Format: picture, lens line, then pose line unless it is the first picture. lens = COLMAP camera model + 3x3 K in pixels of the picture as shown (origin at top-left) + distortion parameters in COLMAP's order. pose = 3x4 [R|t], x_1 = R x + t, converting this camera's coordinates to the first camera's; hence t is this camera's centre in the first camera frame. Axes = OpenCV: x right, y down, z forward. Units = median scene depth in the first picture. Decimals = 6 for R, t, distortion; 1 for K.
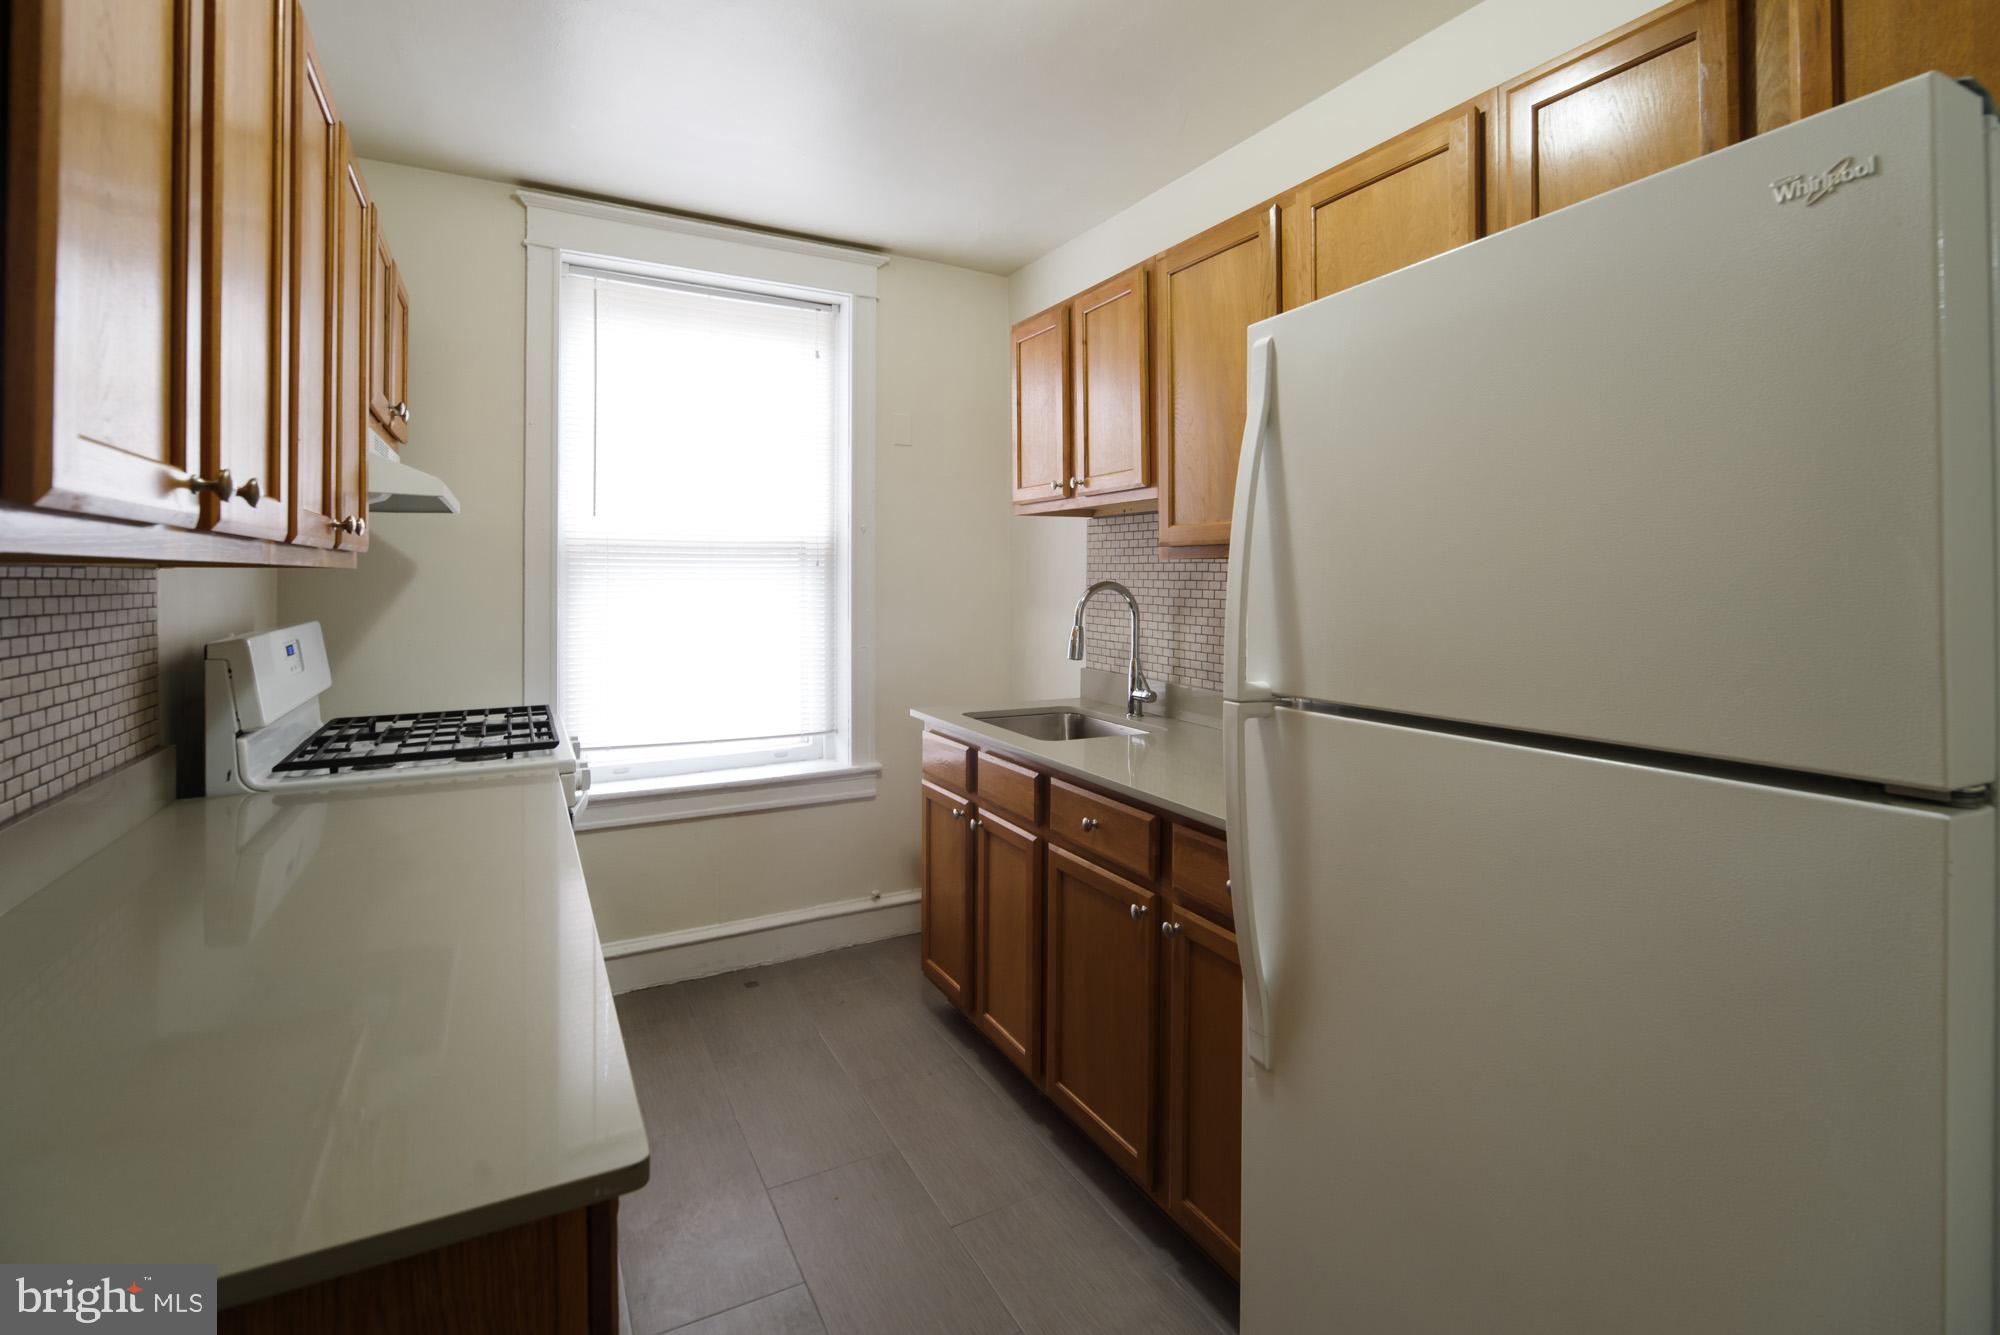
lens RADIAL K [[932.5, 0, 1025.4], [0, 932.5, 573.1], [0, 0, 1]] dist [-0.007361, -0.000518]
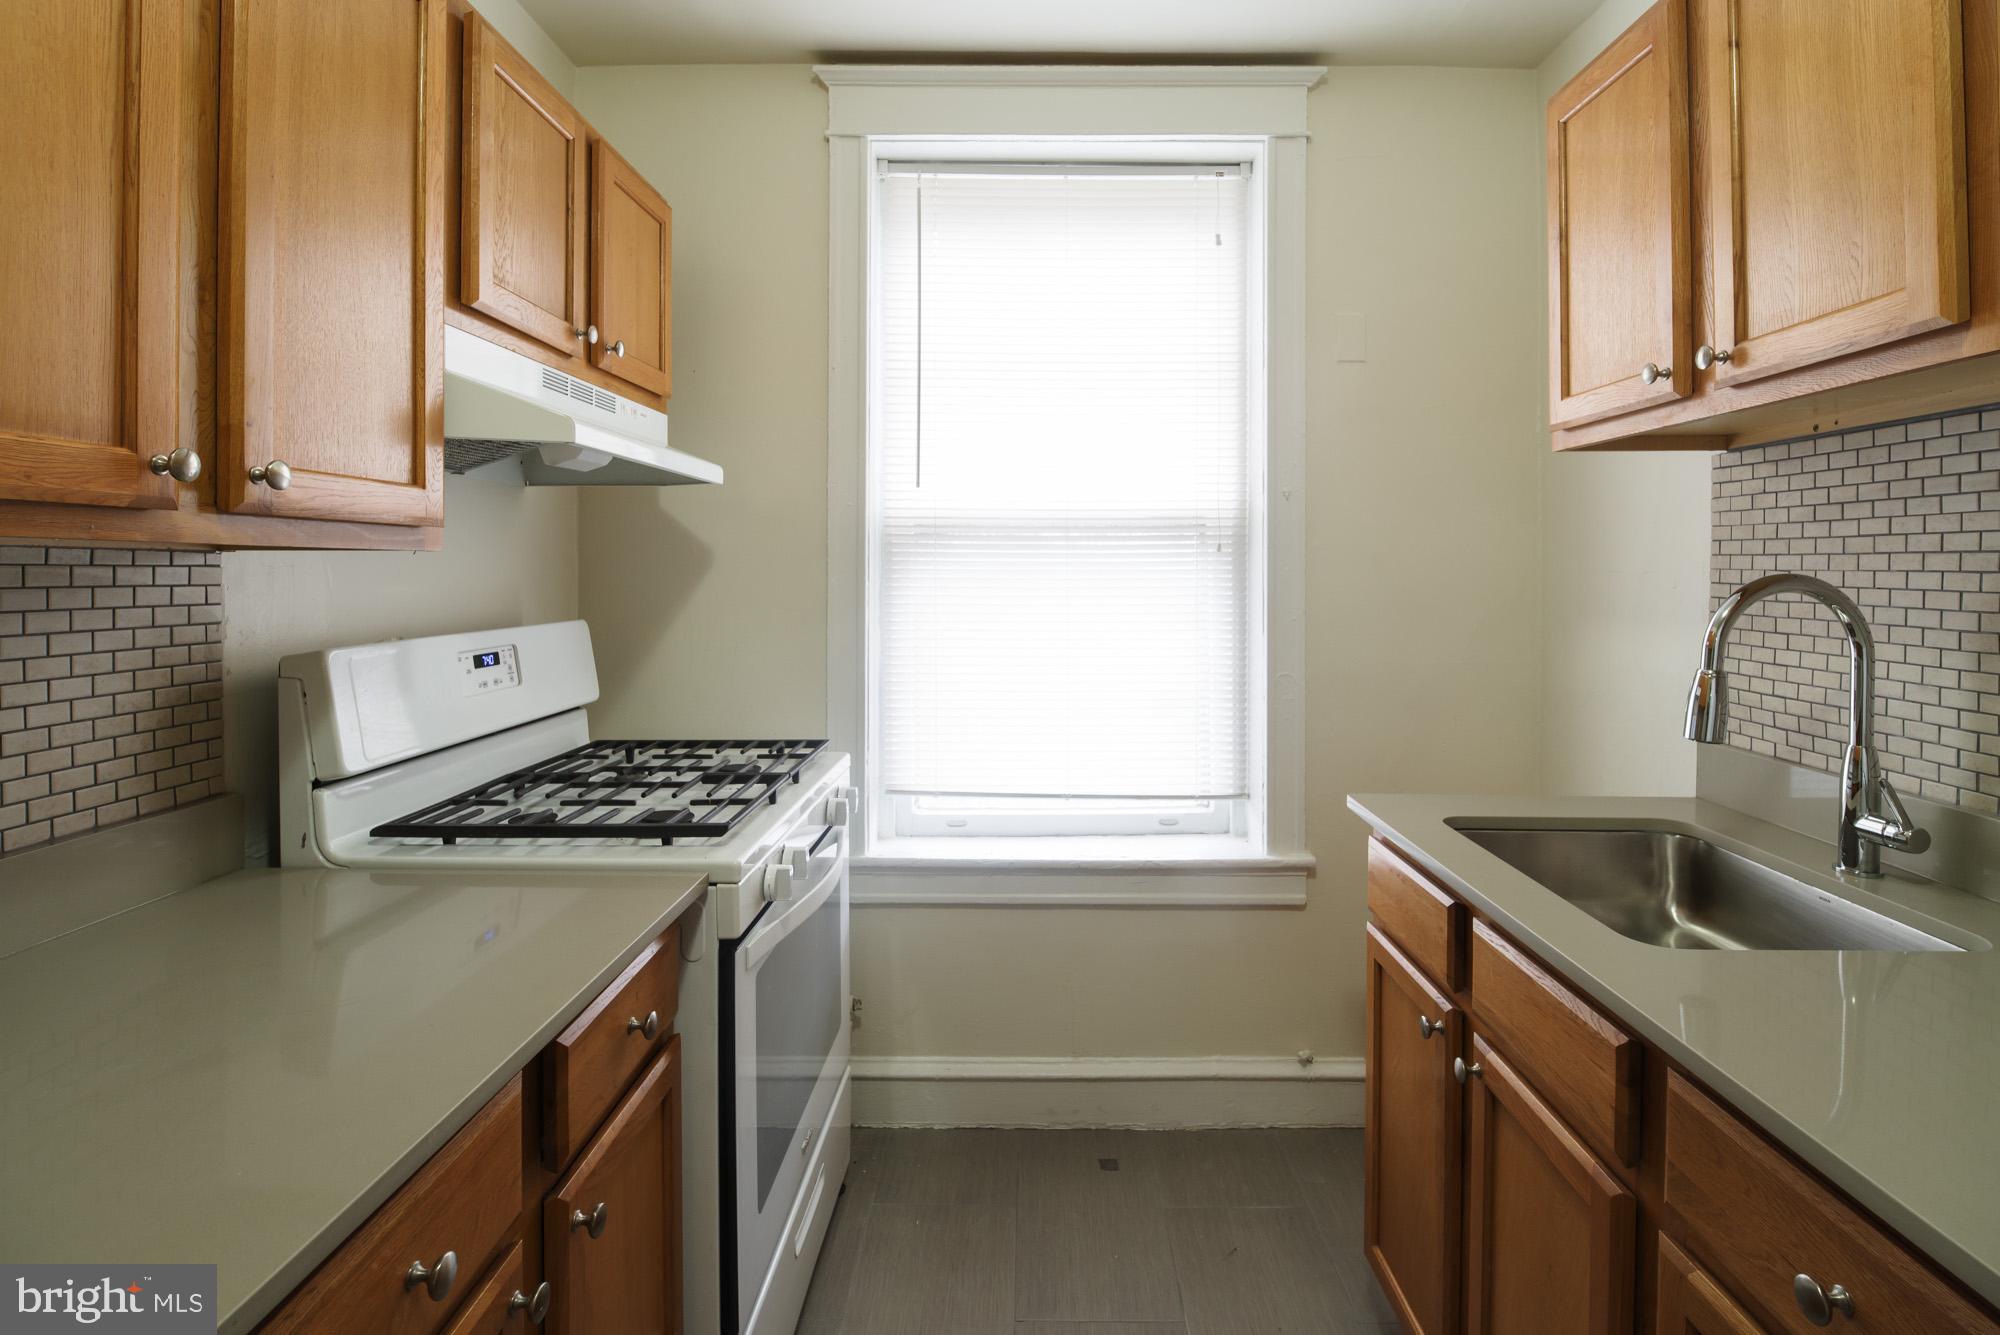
lens RADIAL K [[932.5, 0, 1025.4], [0, 932.5, 573.1], [0, 0, 1]] dist [-0.007361, -0.000518]
pose [[0.868886, 0.000877, -0.495011, -0.011527], [0.001805, 0.999986, 0.004940, 0.005265], [0.495009, -0.005186, 0.868873, 0.409131]]
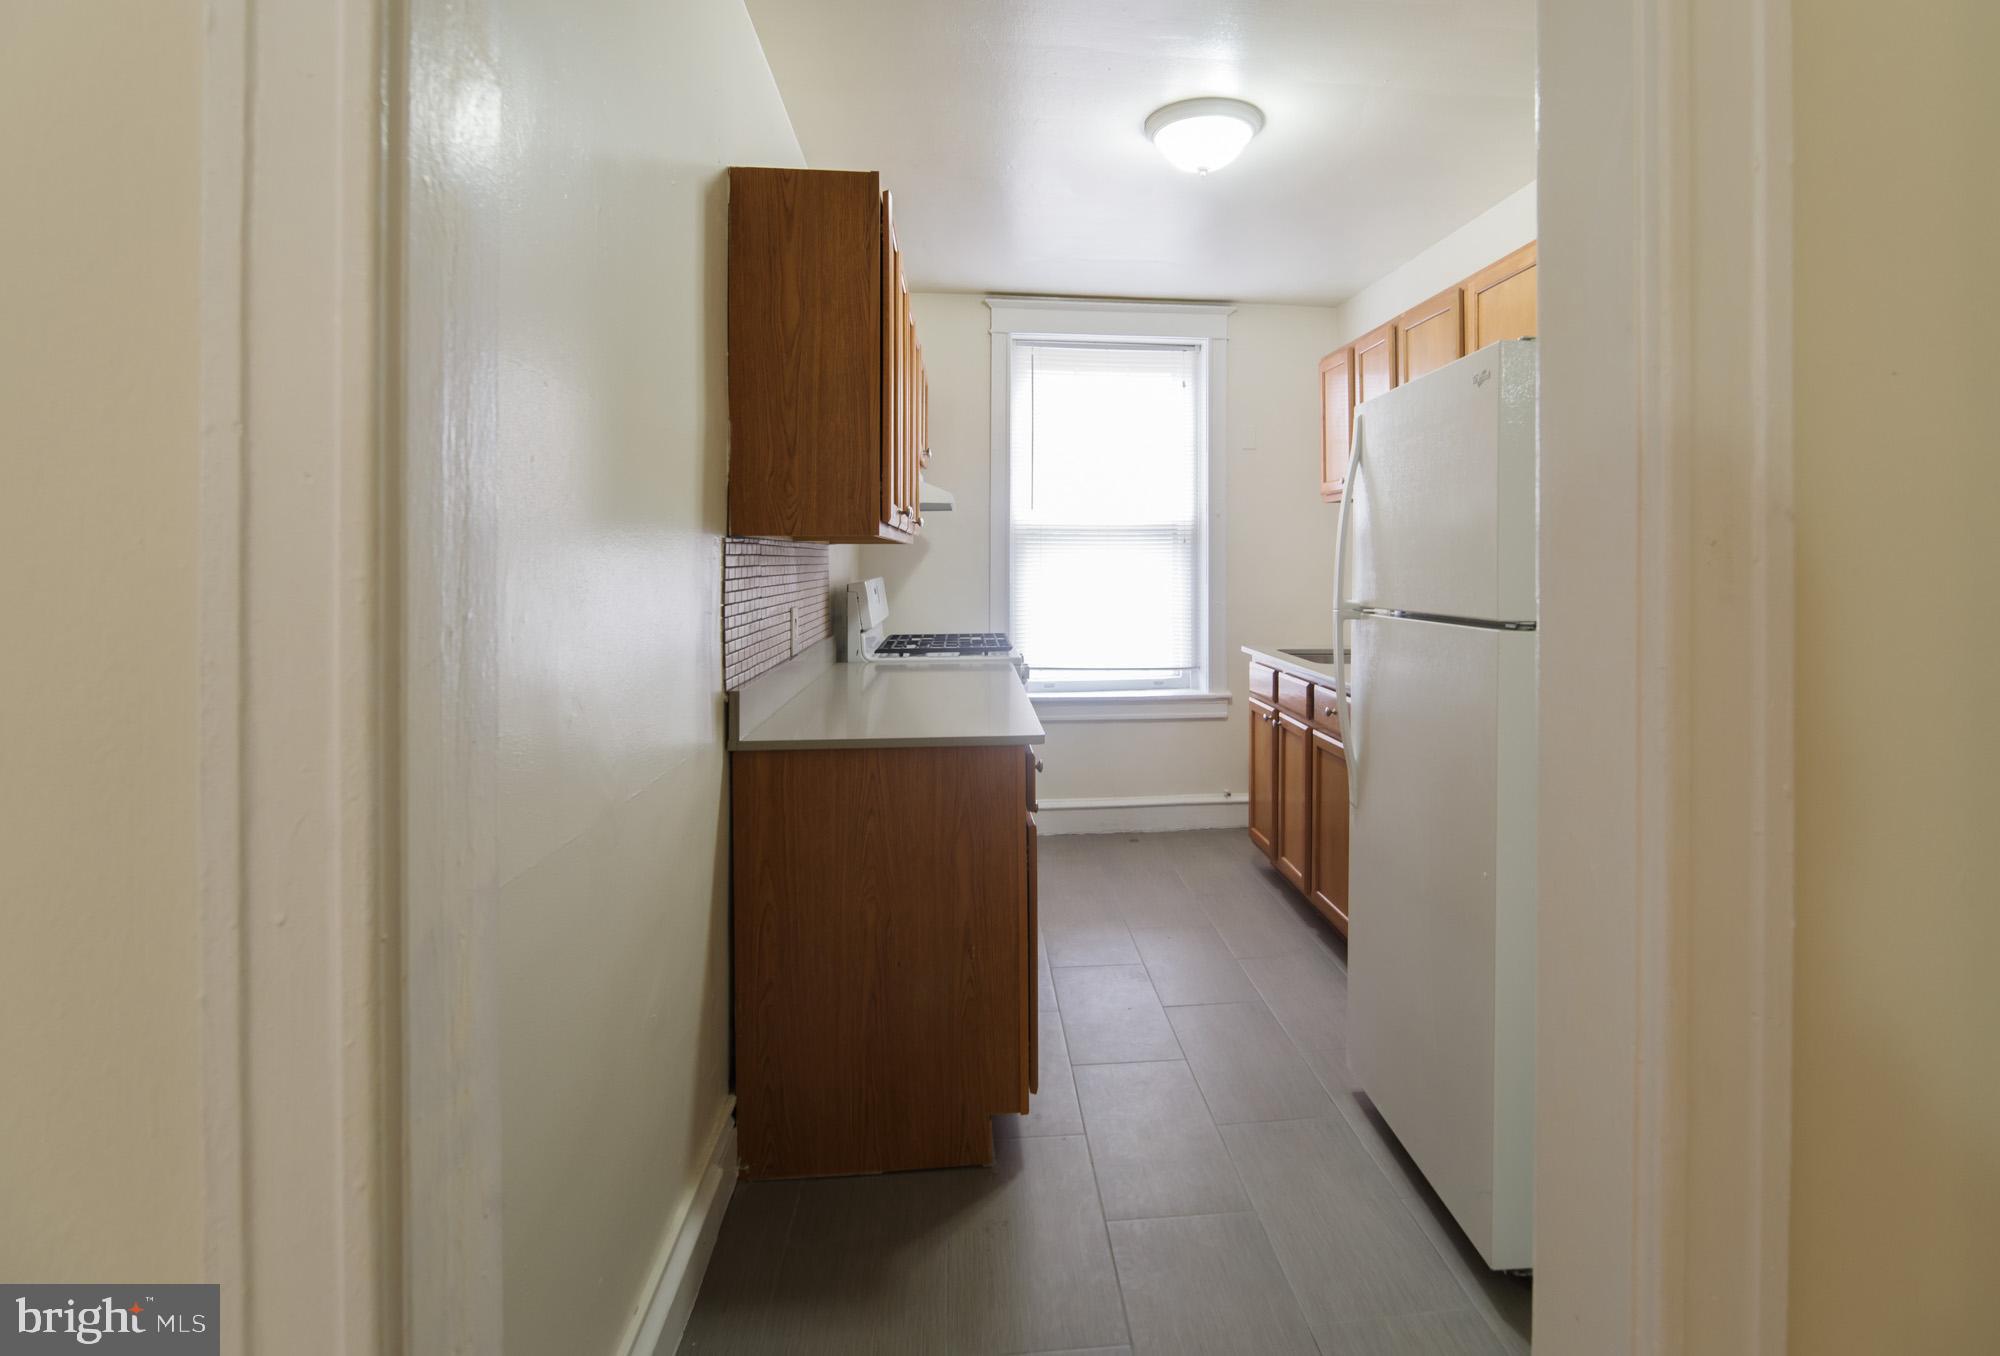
lens RADIAL K [[989.4, 0, 1068.7], [0, 989.4, 553.6], [0, 0, 1]] dist [-0.000186, -0.000022]
pose [[0.920439, -0.002187, -0.390881, 0.215278], [0.001995, 0.999998, -0.000897, 0.010613], [0.390882, 0.000046, 0.920441, -0.446648]]
